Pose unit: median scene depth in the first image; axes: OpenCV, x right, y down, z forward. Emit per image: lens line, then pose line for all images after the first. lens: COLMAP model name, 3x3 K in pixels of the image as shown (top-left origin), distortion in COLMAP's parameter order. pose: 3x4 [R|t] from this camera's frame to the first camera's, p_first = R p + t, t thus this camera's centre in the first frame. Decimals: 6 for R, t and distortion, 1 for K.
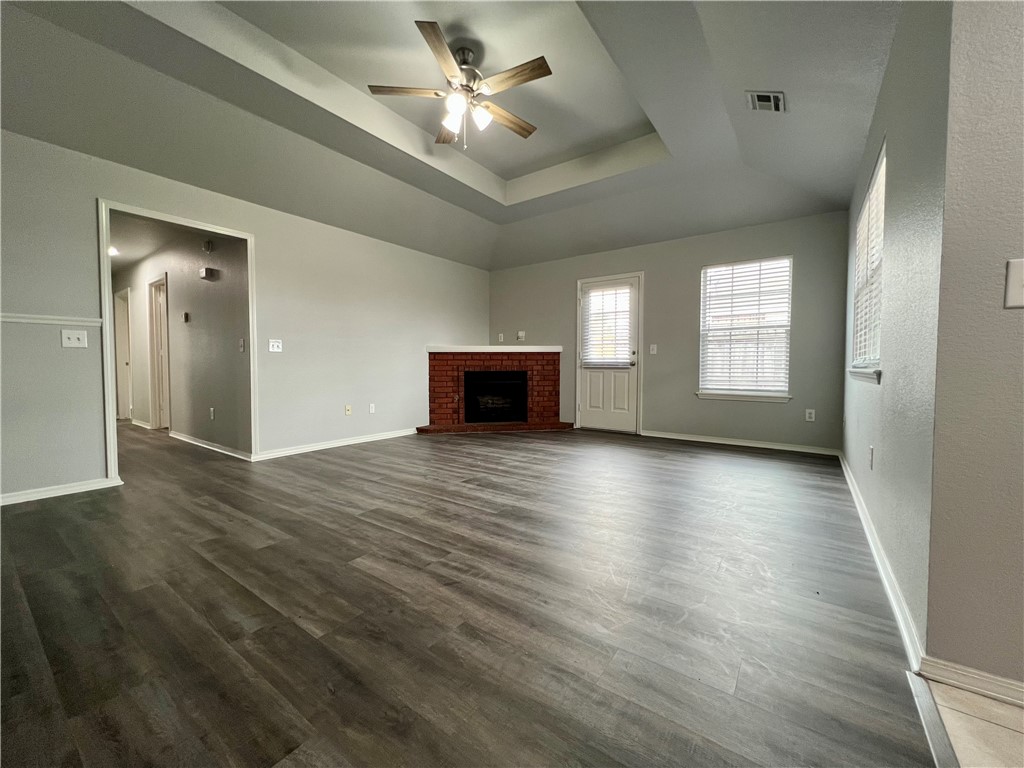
lens RADIAL K [[407.3, 0, 508.2], [0, 407.3, 379.3], [0, 0, 1]] dist [0.003729, -0.000662]
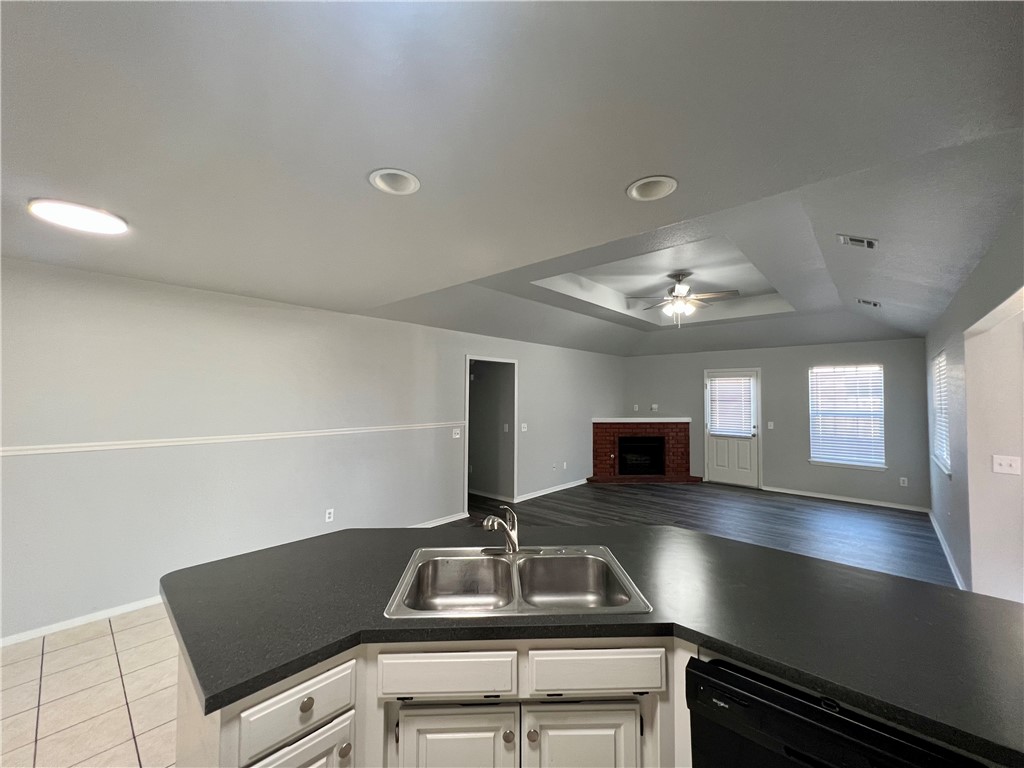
lens RADIAL K [[407.3, 0, 508.5], [0, 407.3, 381.3], [0, 0, 1]] dist [0.003729, -0.000662]
pose [[0.994055, 0.002236, -0.108855, -0.327109], [-0.009909, 0.997498, -0.069997, -0.105621], [0.108426, 0.070660, 0.991590, -0.400899]]
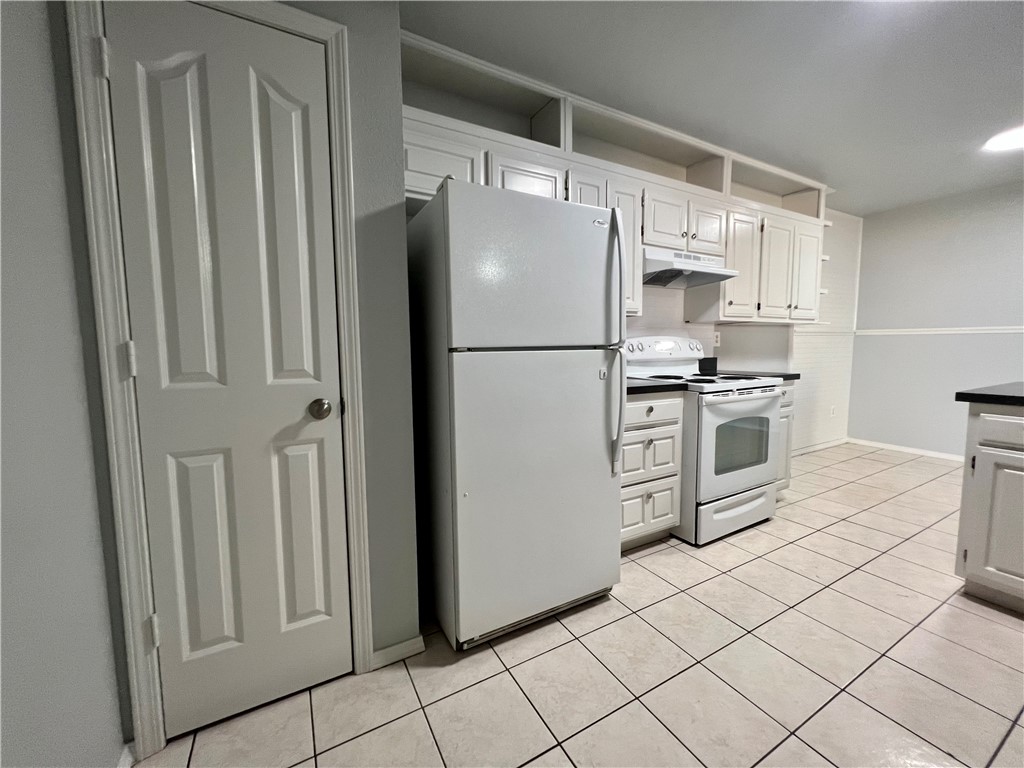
lens RADIAL K [[407.3, 0, 508.8], [0, 407.3, 383.0], [0, 0, 1]] dist [0.003729, -0.000662]
pose [[-0.420485, 0.090993, -0.902725, -0.042119], [-0.021301, 0.993694, 0.110084, -0.025852], [0.907050, 0.065518, -0.415895, -0.425060]]
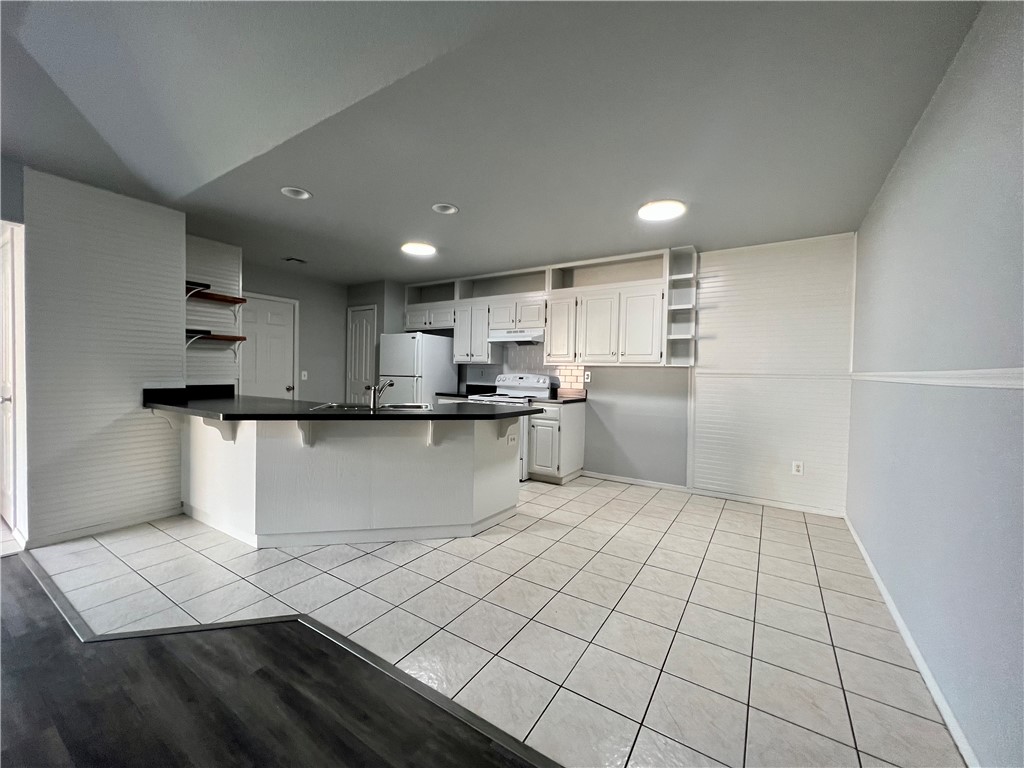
lens RADIAL K [[407.3, 0, 508.4], [0, 407.3, 381.6], [0, 0, 1]] dist [0.003729, -0.000662]
pose [[-0.998286, -0.016500, -0.056150, -0.496229], [-0.019844, 0.998030, 0.059518, -0.067515], [0.055057, 0.060531, -0.996647, 0.423712]]
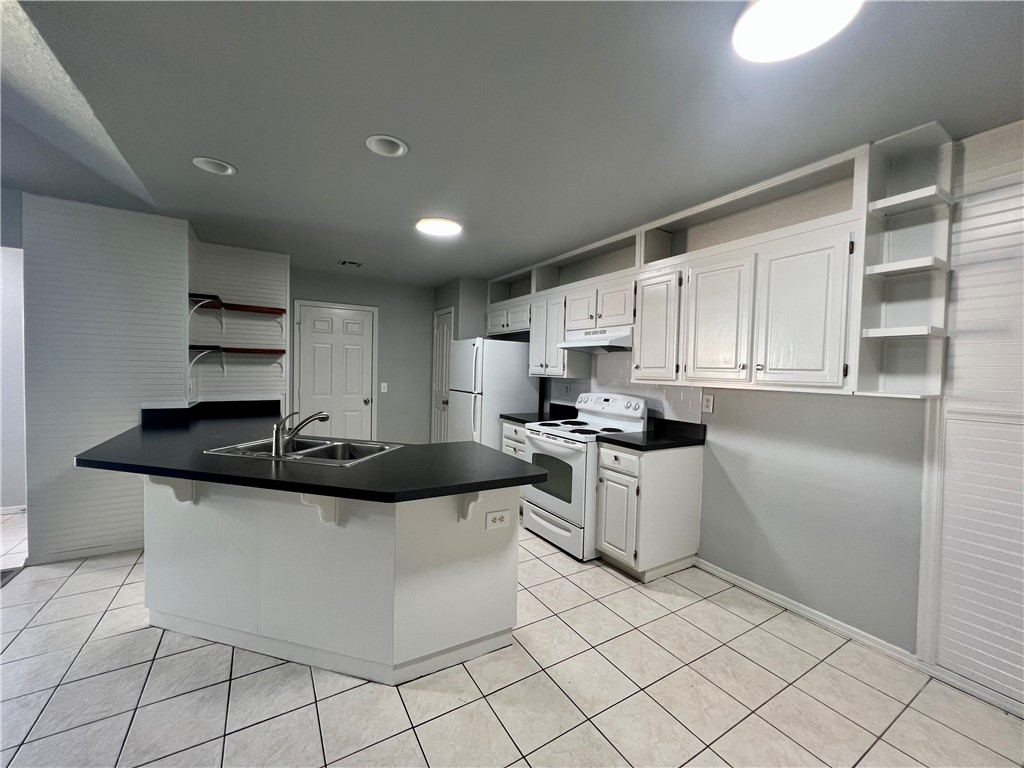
lens RADIAL K [[407.3, 0, 508.7], [0, 407.3, 381.5], [0, 0, 1]] dist [0.003729, -0.000662]
pose [[-0.922201, -0.031663, 0.385414, -0.672199], [-0.008022, 0.997994, 0.062794, -0.087024], [-0.386629, 0.054817, -0.920605, 0.152894]]
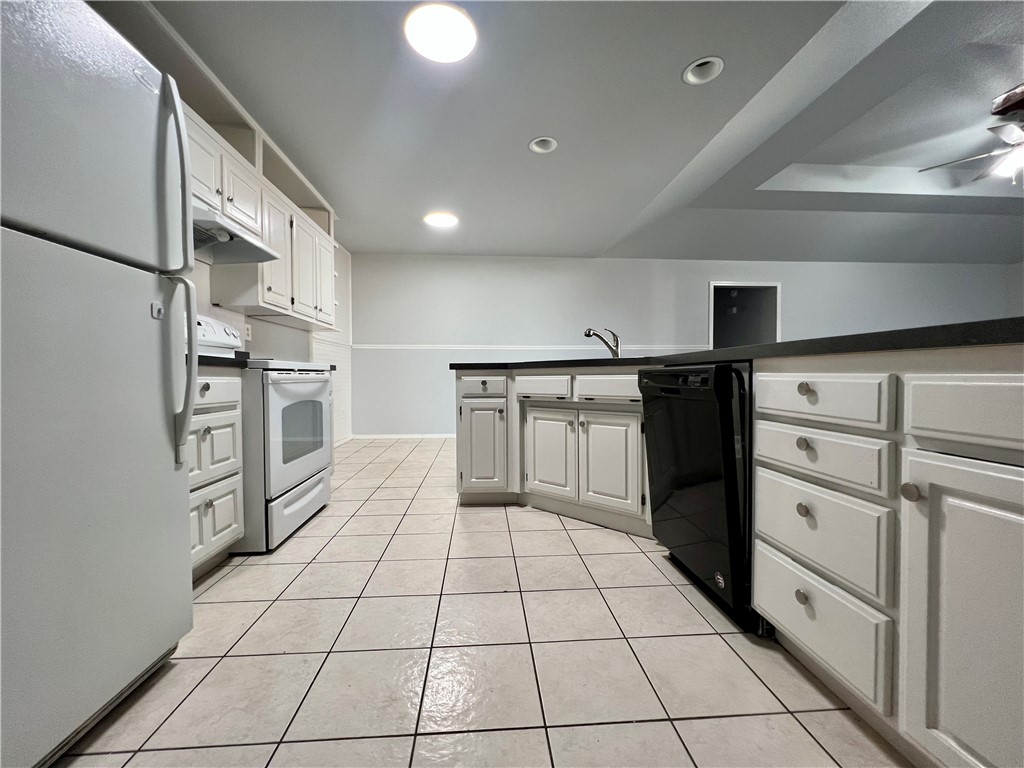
lens RADIAL K [[407.3, 0, 509.0], [0, 407.3, 381.1], [0, 0, 1]] dist [0.003729, -0.000662]
pose [[0.644863, 0.009273, -0.764242, -0.081624], [-0.024447, 0.999665, -0.008499, 0.029249], [0.763907, 0.024164, 0.644873, -0.482350]]
